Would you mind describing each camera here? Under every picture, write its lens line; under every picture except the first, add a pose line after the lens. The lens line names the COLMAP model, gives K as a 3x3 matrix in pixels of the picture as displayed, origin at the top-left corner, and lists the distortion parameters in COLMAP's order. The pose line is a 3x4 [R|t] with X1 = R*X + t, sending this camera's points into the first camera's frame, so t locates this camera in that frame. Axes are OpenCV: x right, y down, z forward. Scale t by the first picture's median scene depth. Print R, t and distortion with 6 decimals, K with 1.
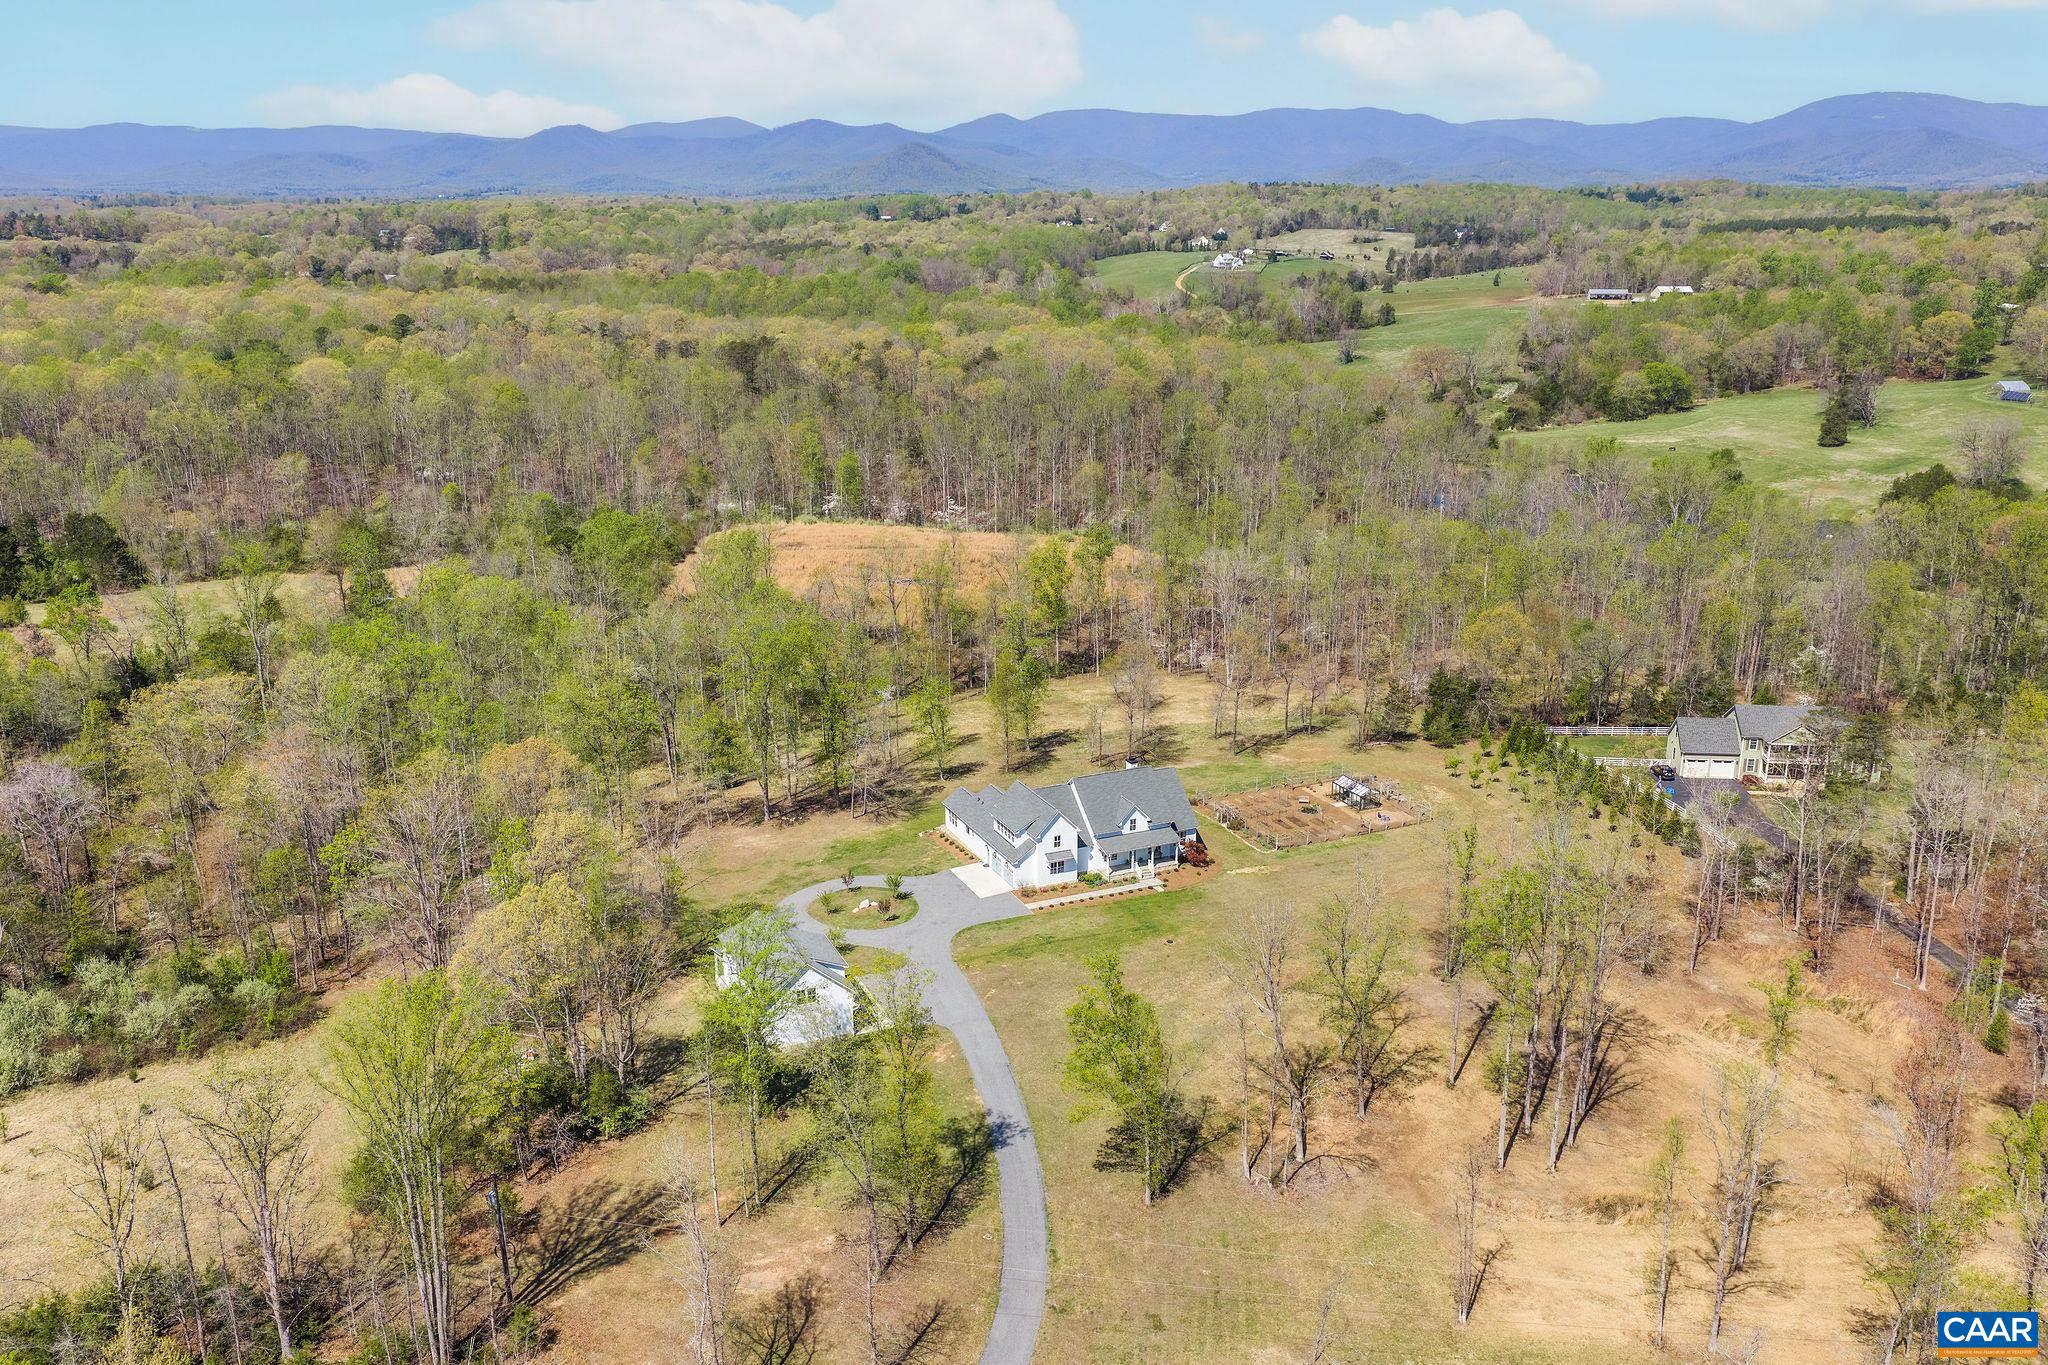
lens RADIAL K [[1678.3, 0, 1009.2], [0, 1678.3, 685.8], [0, 0, 1]] dist [0.055299, -0.010564]
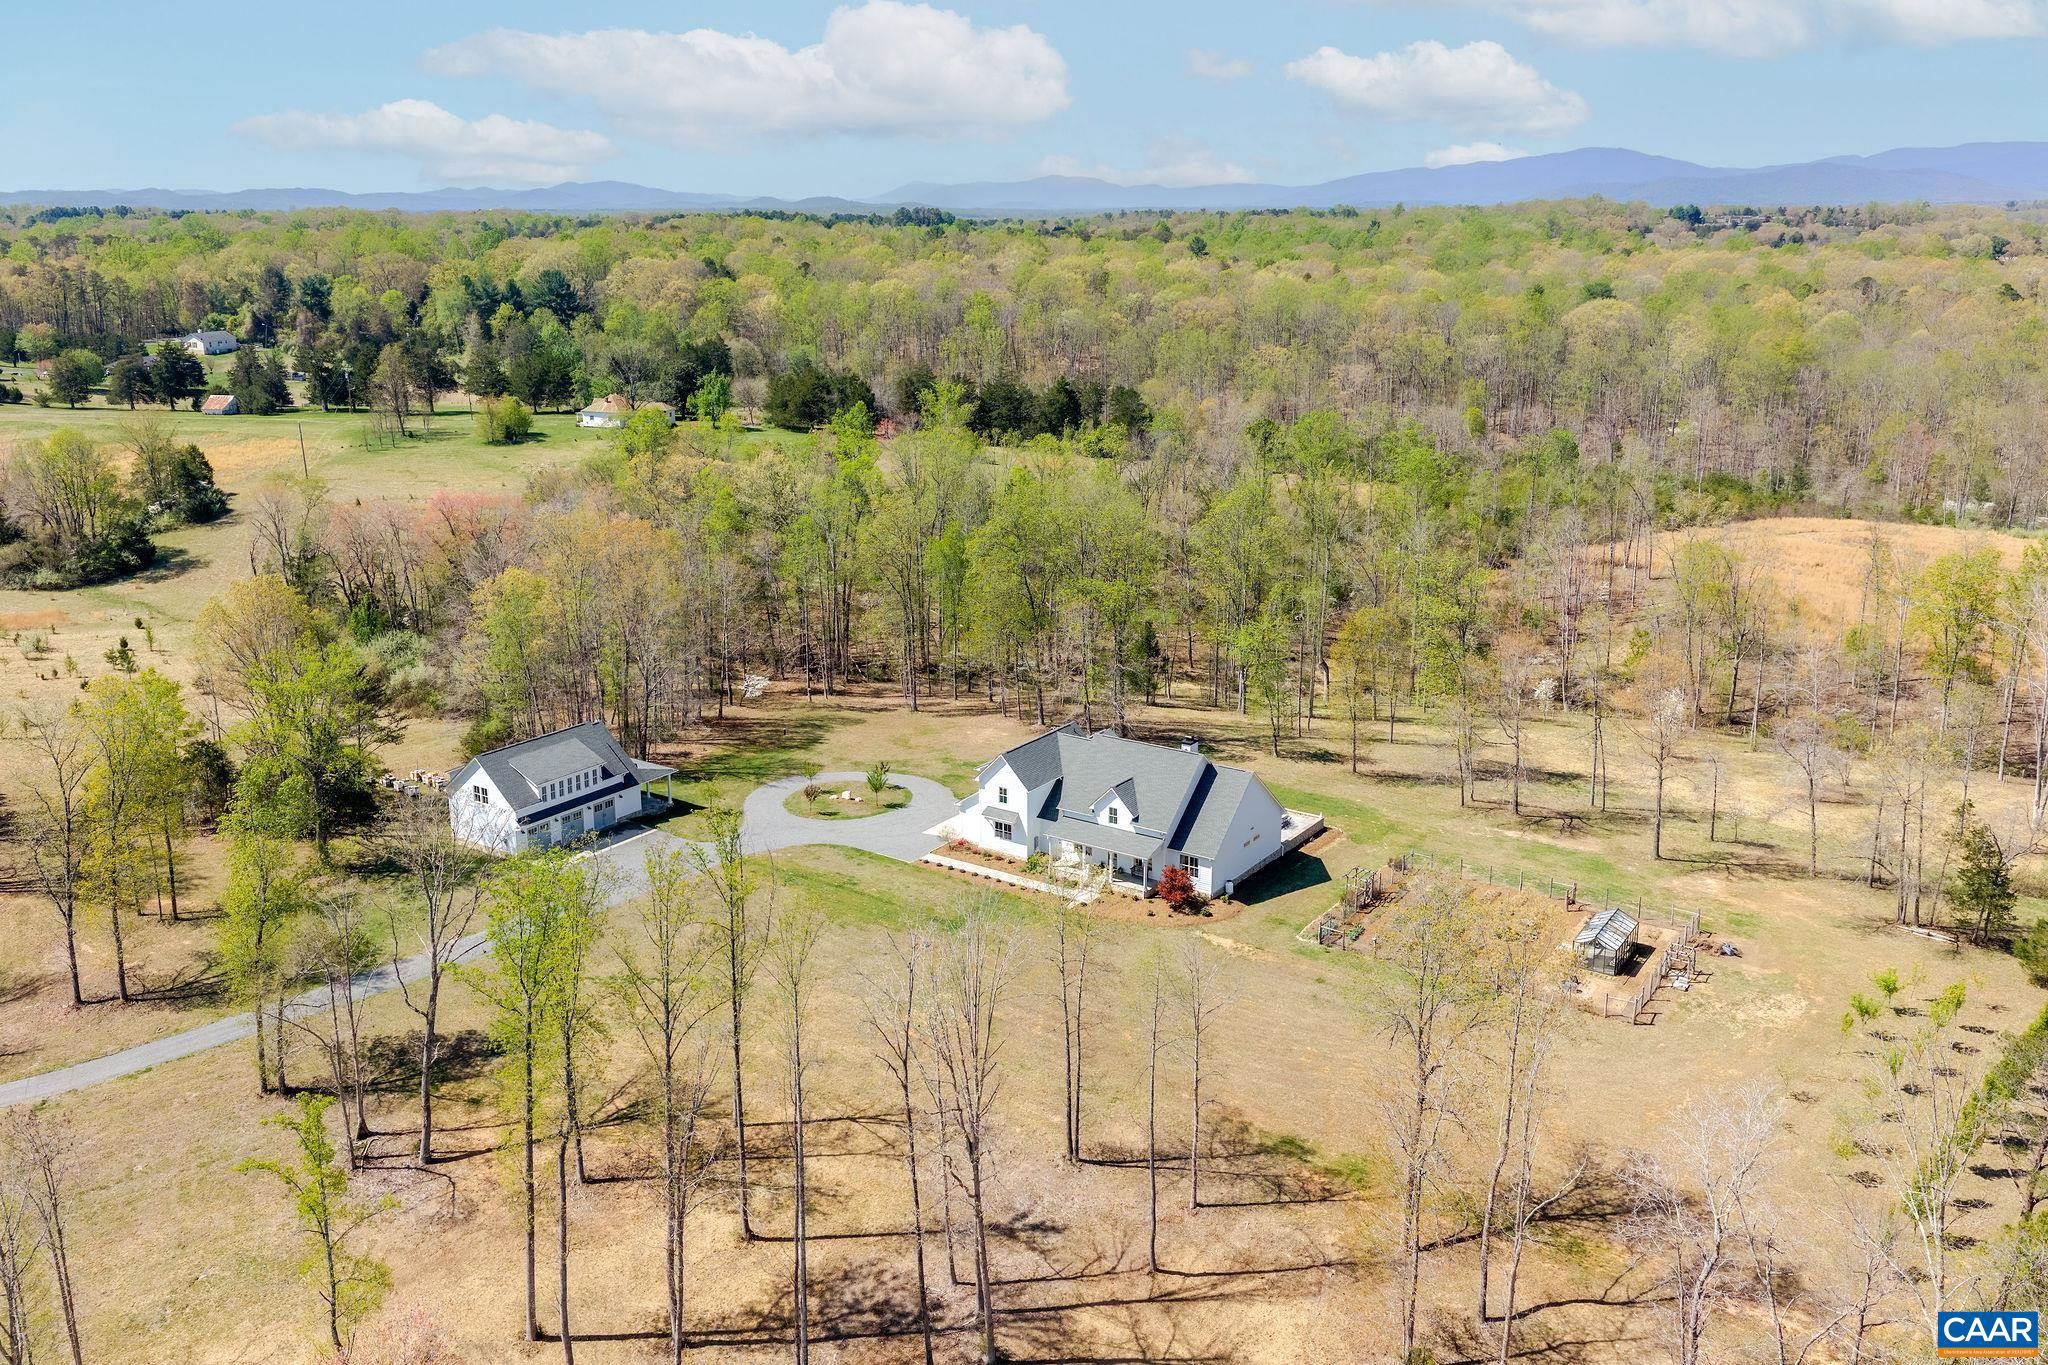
lens RADIAL K [[1678.3, 0, 1009.2], [0, 1678.3, 685.8], [0, 0, 1]] dist [0.055299, -0.010564]
pose [[0.528729, 0.236079, -0.815299, 0.749367], [-0.244358, 0.962213, 0.120150, -0.053930], [0.812856, 0.135698, 0.566438, 0.678588]]
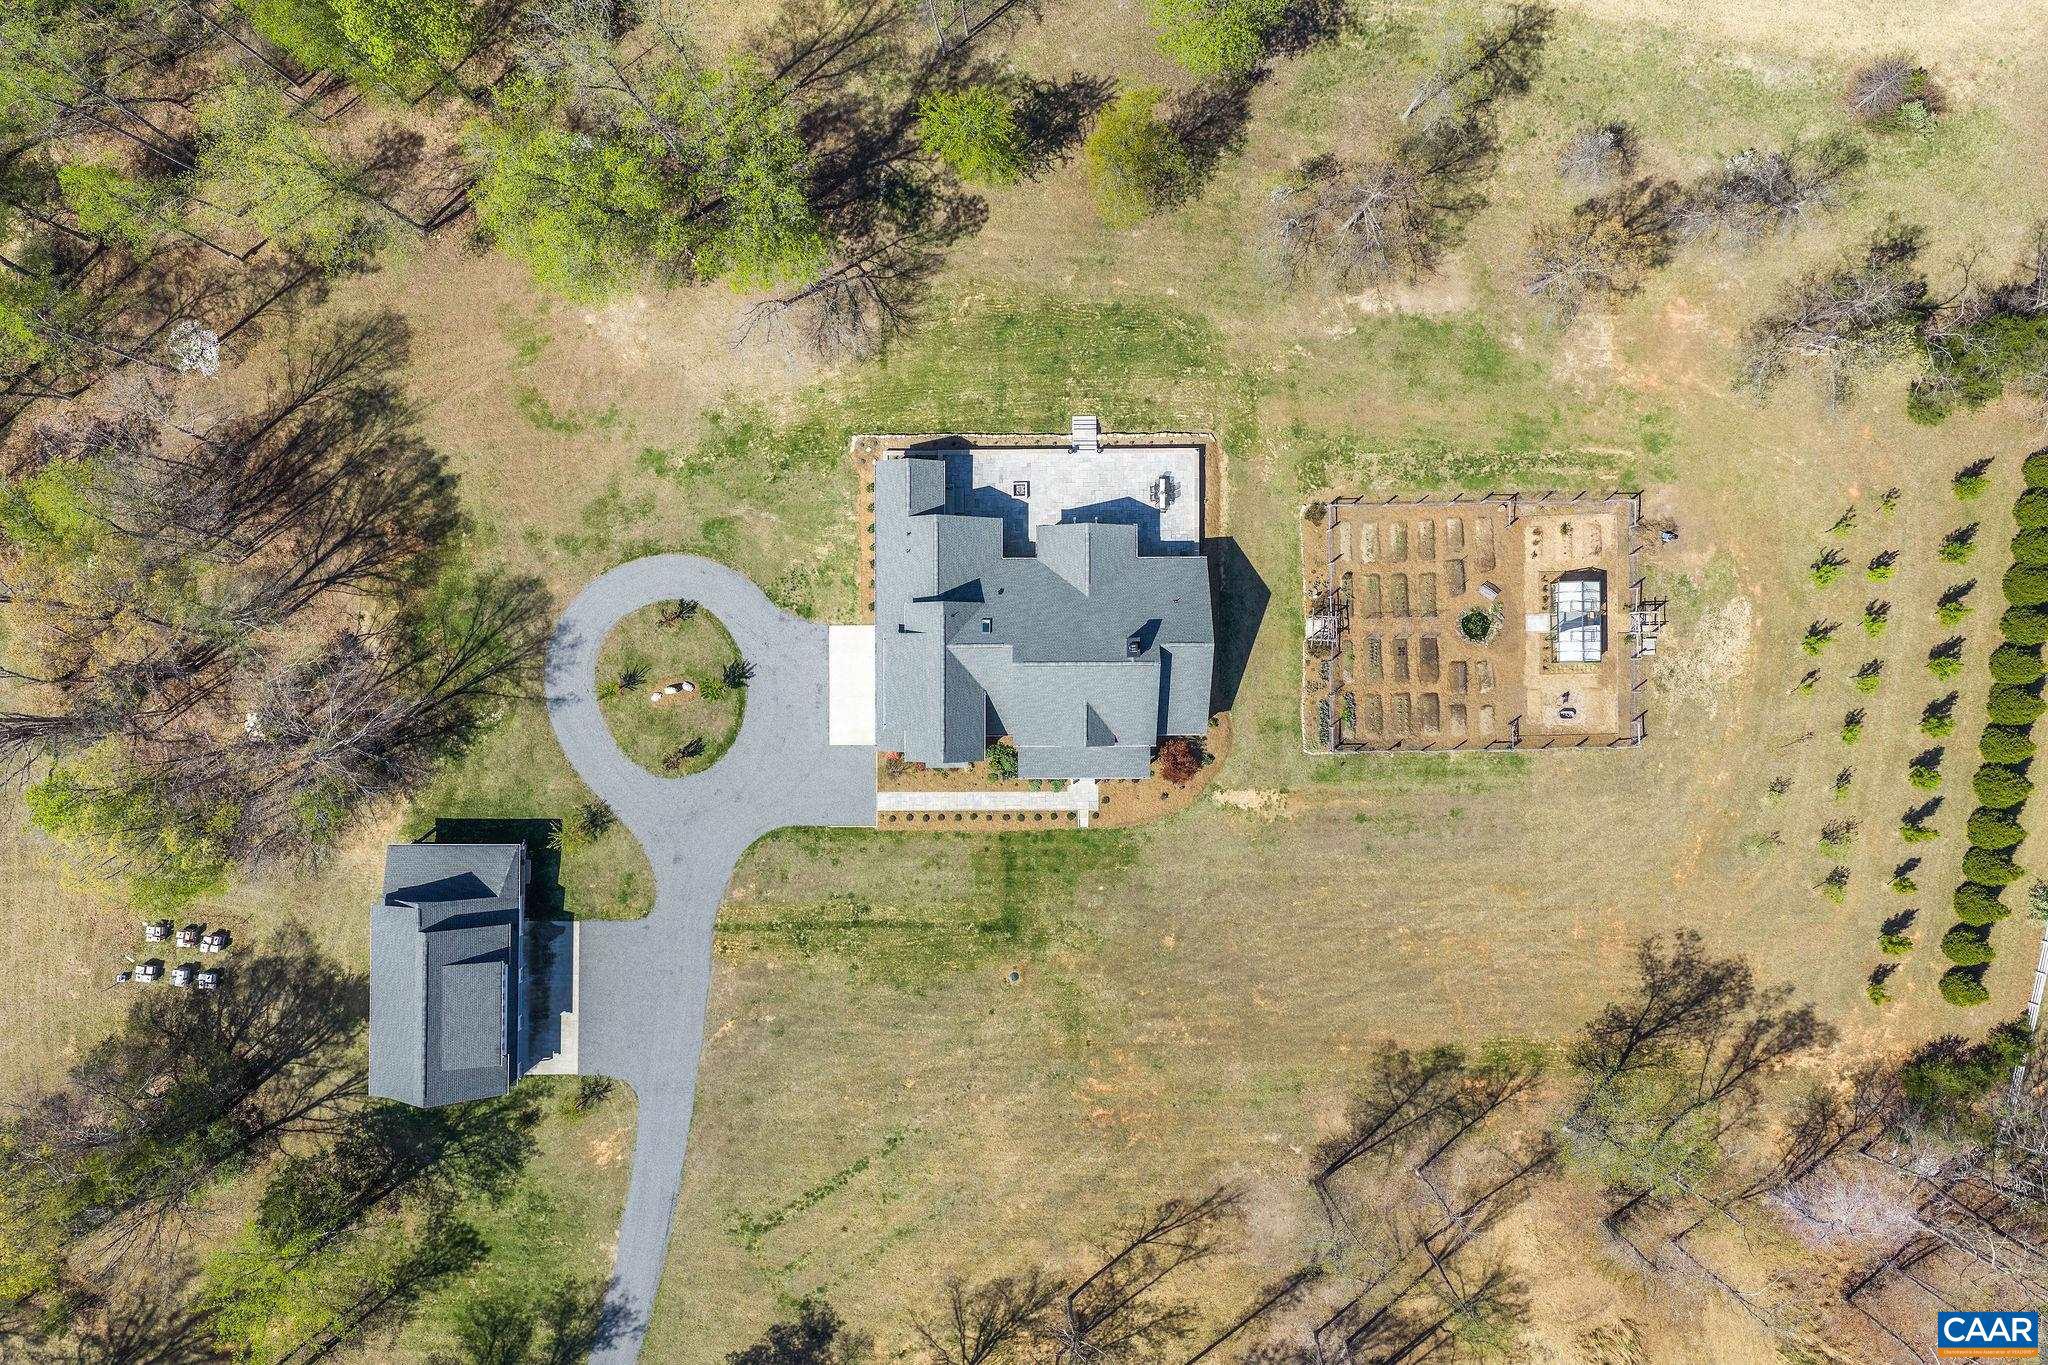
lens RADIAL K [[1678.3, 0, 1009.2], [0, 1678.3, 685.8], [0, 0, 1]] dist [0.055299, -0.010564]
pose [[0.917419, 0.397923, -0.000750, 0.049090], [-0.111329, 0.258479, 0.959580, -0.643805], [0.382032, -0.880253, 0.281434, 1.009888]]
